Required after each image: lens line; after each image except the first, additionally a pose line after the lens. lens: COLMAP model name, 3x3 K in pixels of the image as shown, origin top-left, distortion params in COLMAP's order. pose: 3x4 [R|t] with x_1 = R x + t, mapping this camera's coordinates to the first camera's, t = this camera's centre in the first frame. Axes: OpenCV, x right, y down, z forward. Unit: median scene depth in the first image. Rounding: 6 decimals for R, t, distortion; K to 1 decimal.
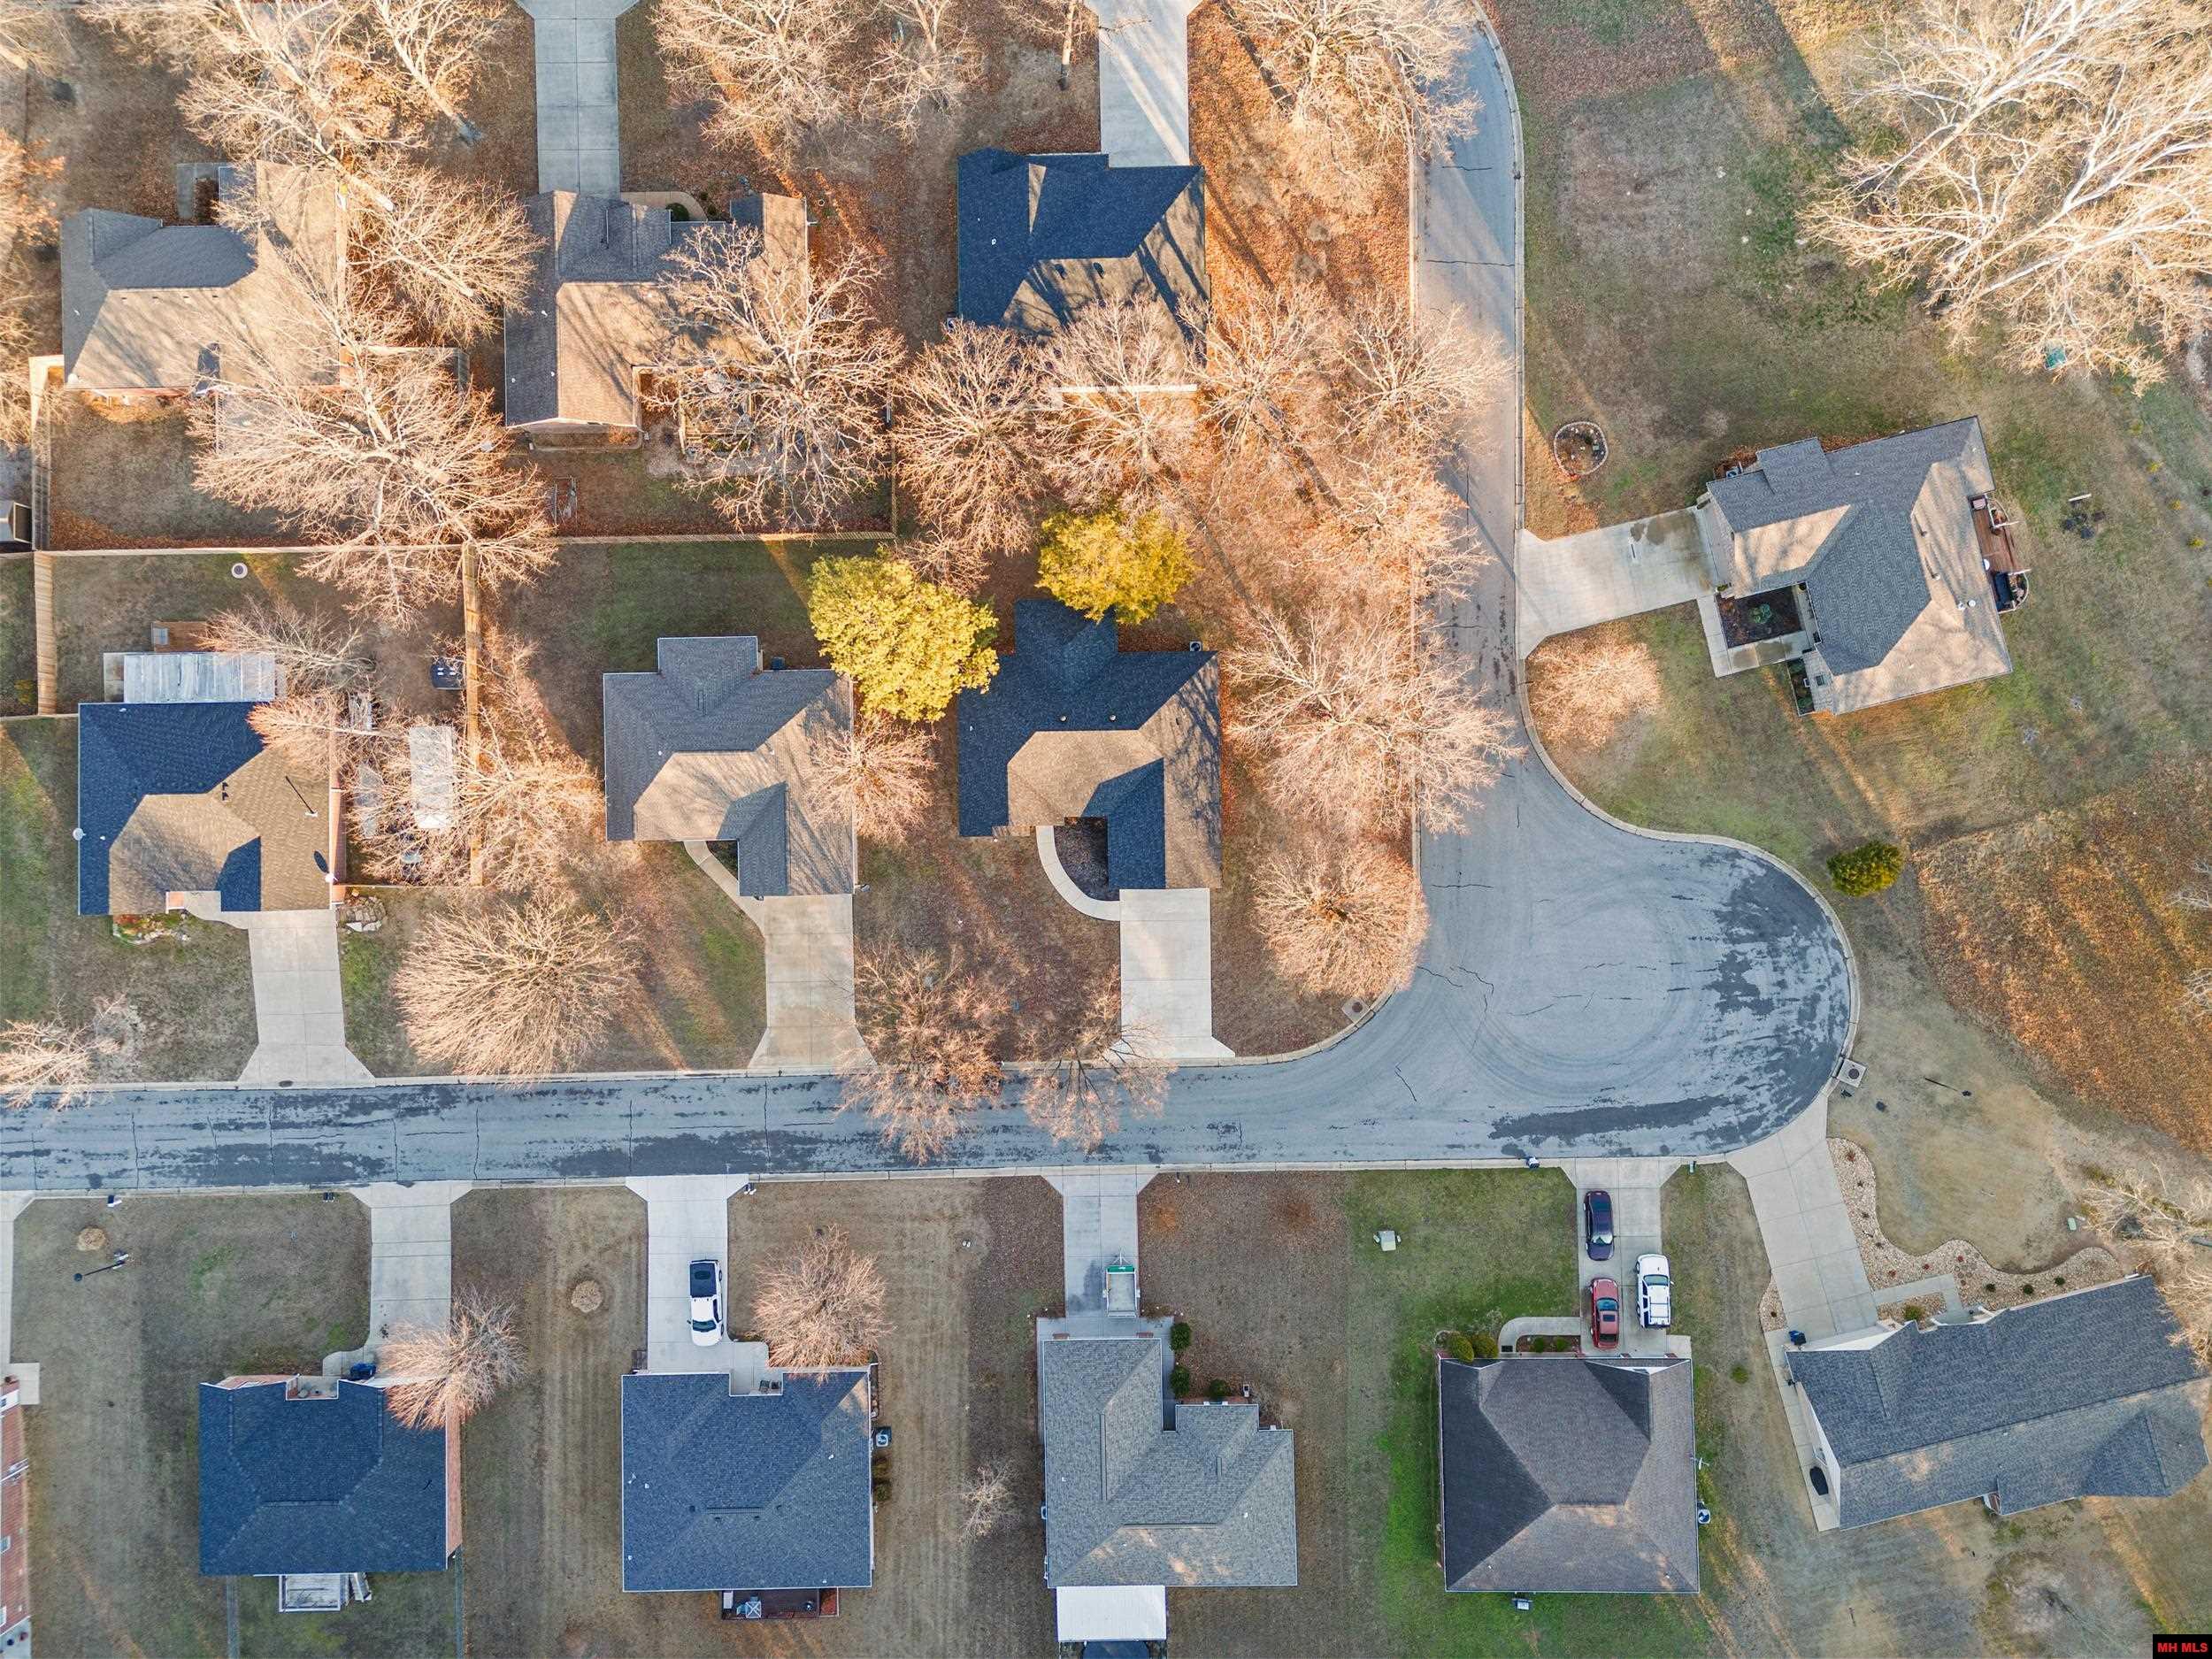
lens RADIAL K [[1612.5, 0, 1106.0], [0, 1612.5, 829.5], [0, 0, 1]] dist [0.090338, -0.085270]
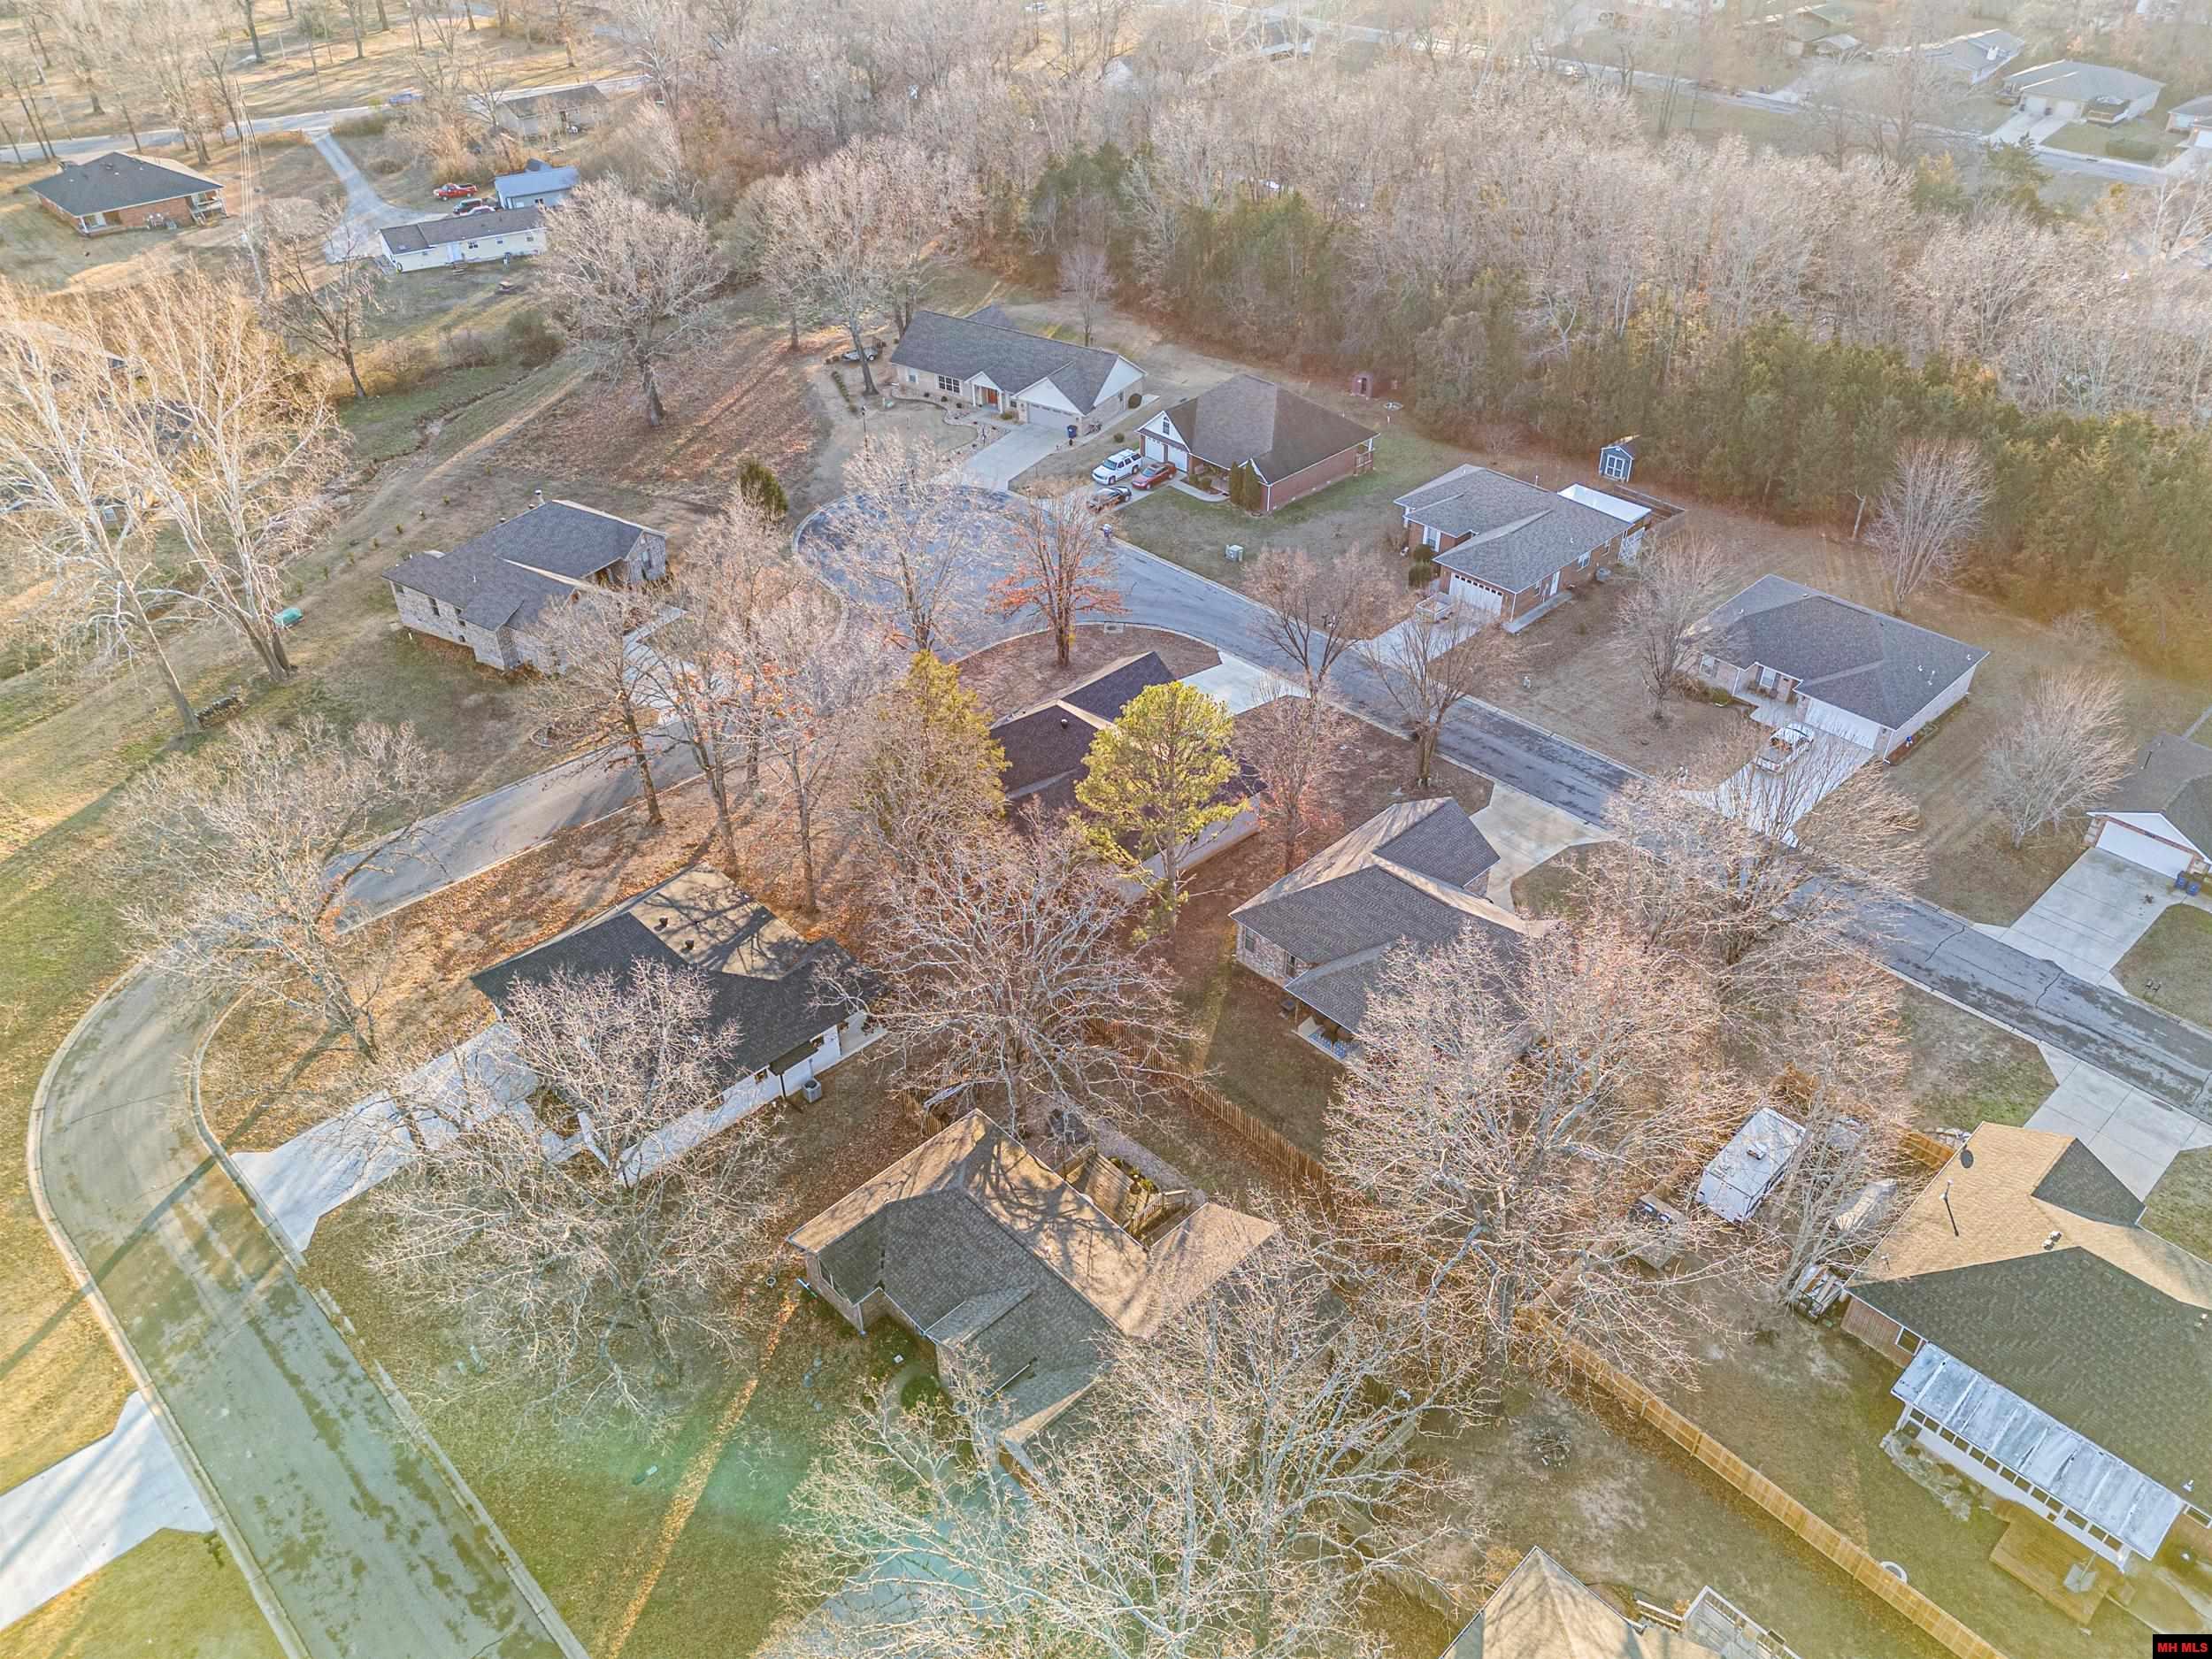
lens RADIAL K [[1612.5, 0, 1106.0], [0, 1612.5, 829.5], [0, 0, 1]] dist [0.090338, -0.085270]
pose [[-0.678471, -0.427595, 0.597361, -0.571630], [0.734606, -0.401088, 0.547249, -0.562810], [0.005594, 0.810118, 0.586240, 0.457096]]
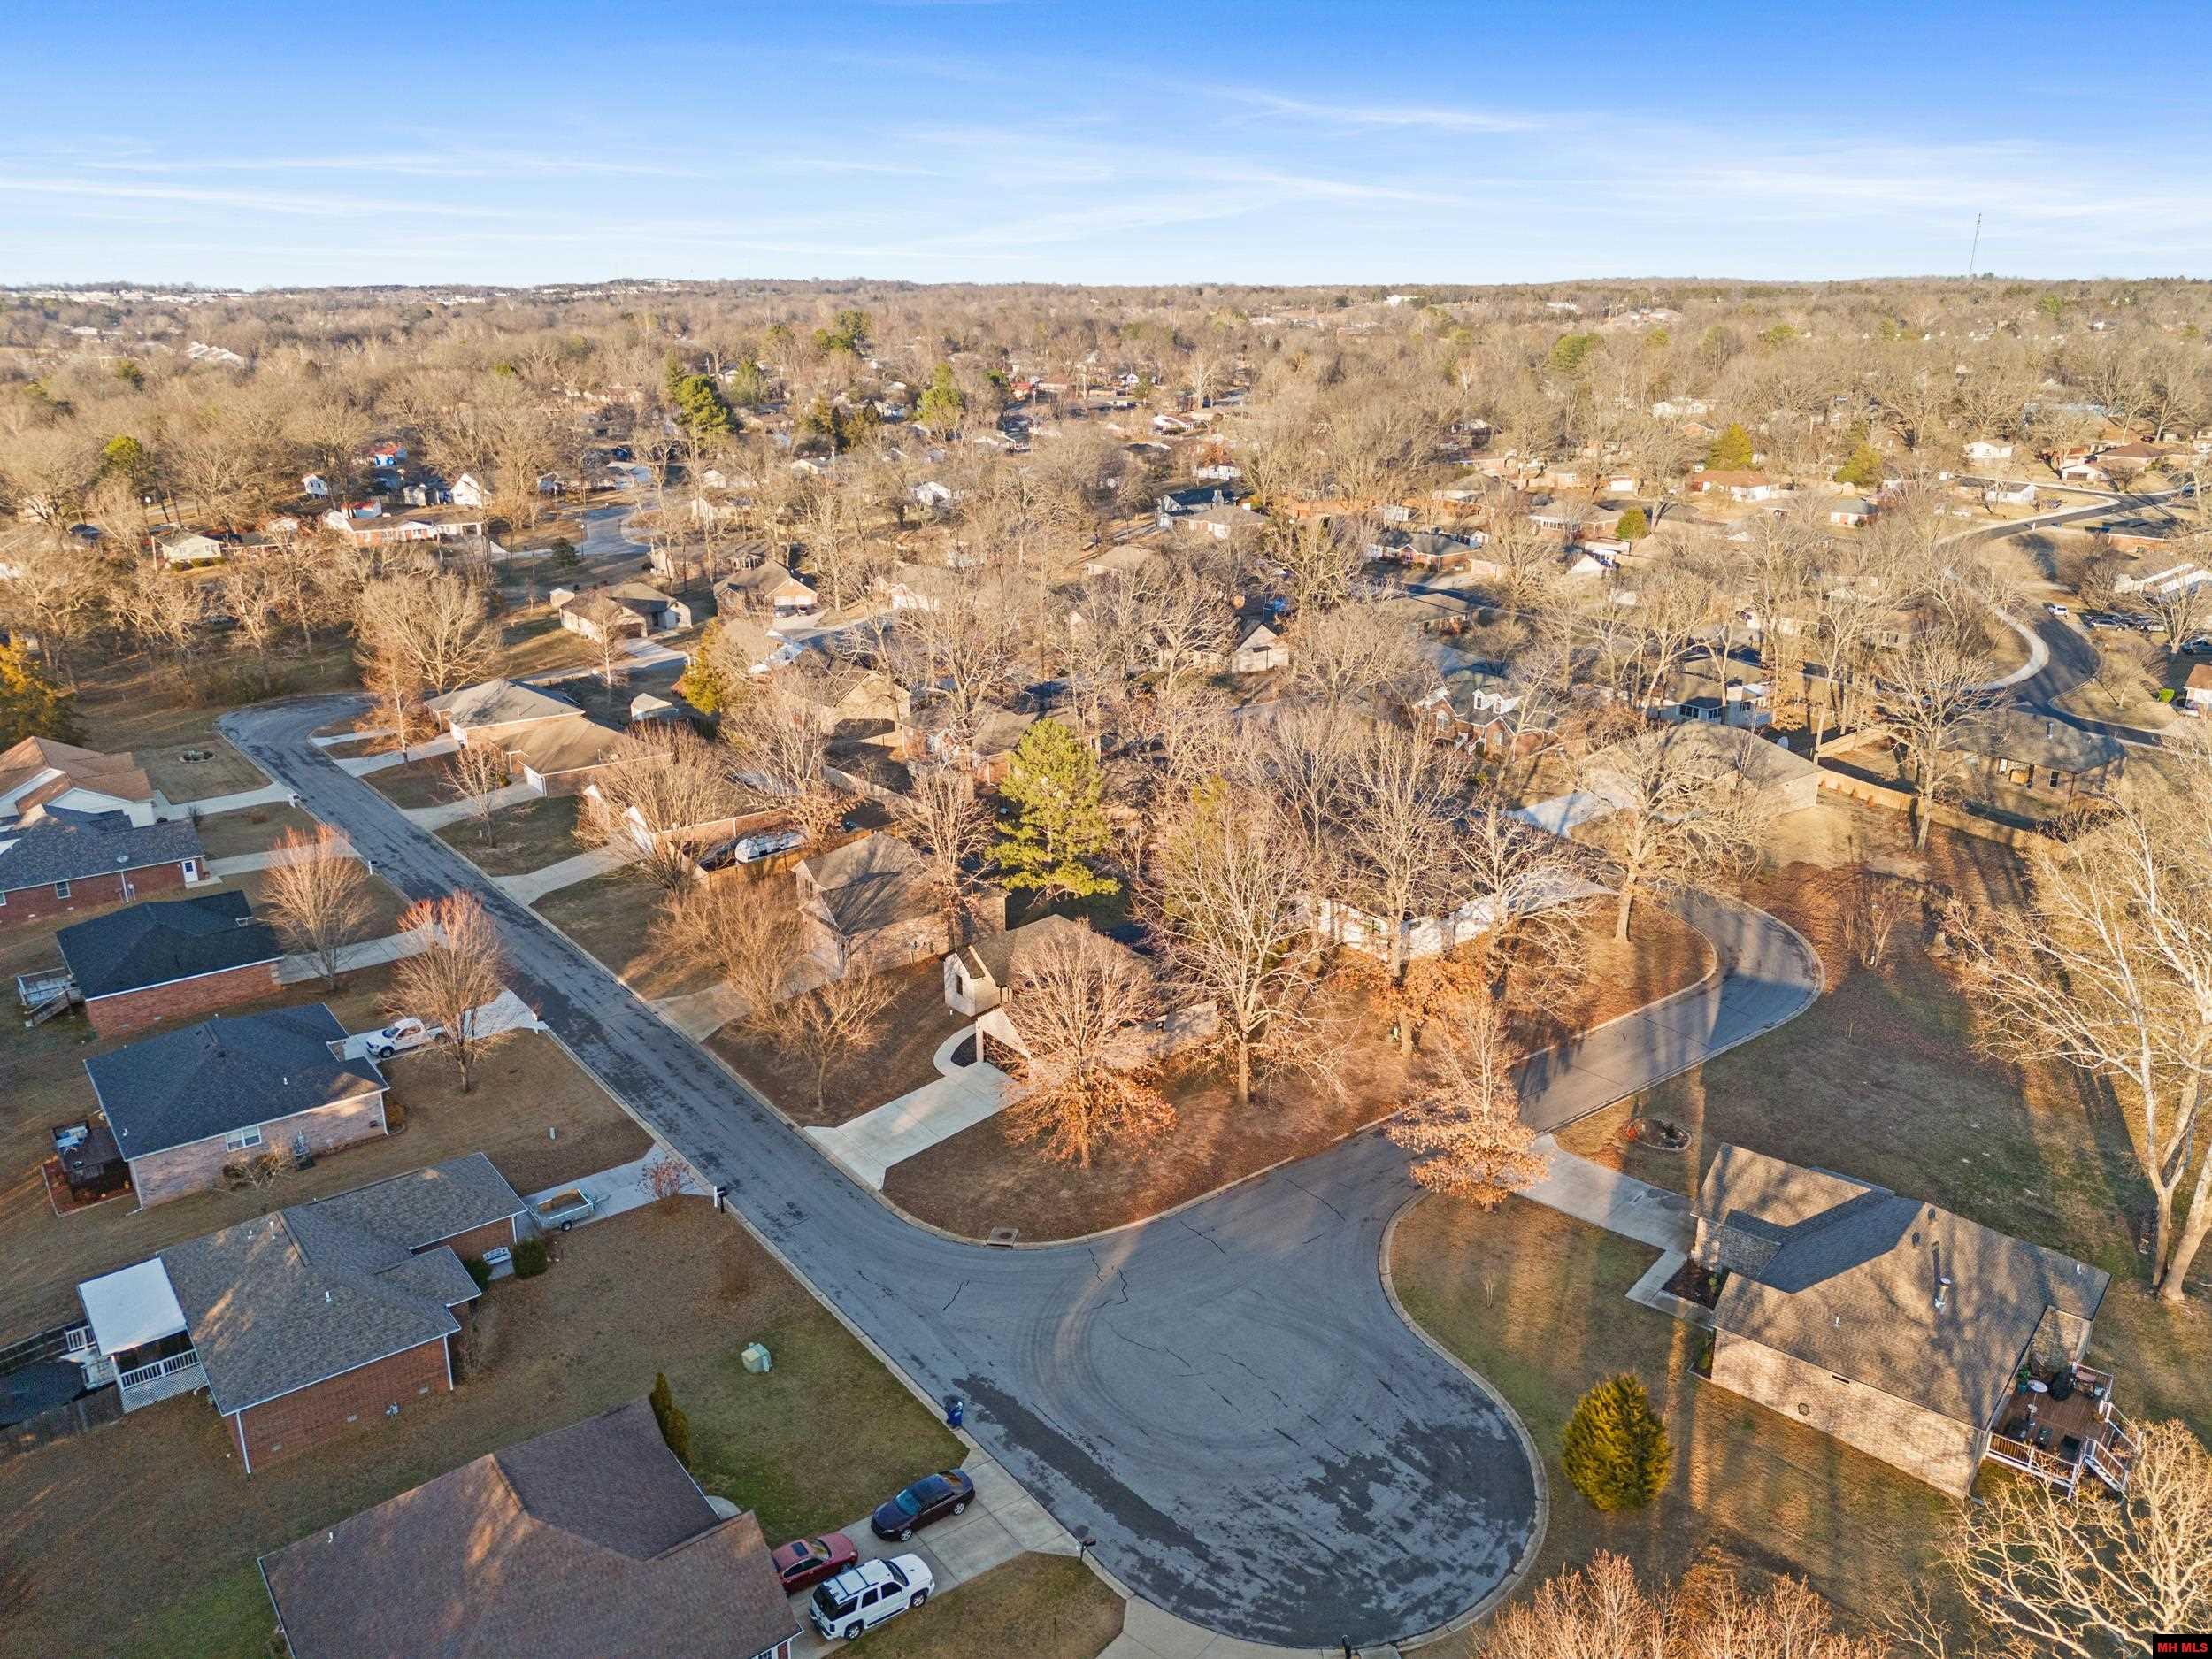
lens RADIAL K [[1612.5, 0, 1106.0], [0, 1612.5, 829.5], [0, 0, 1]] dist [0.090338, -0.085270]
pose [[0.596222, 0.258341, -0.760118, 0.754452], [-0.802771, 0.202250, -0.560940, 0.485746], [0.008820, 0.944645, 0.327974, 0.540682]]
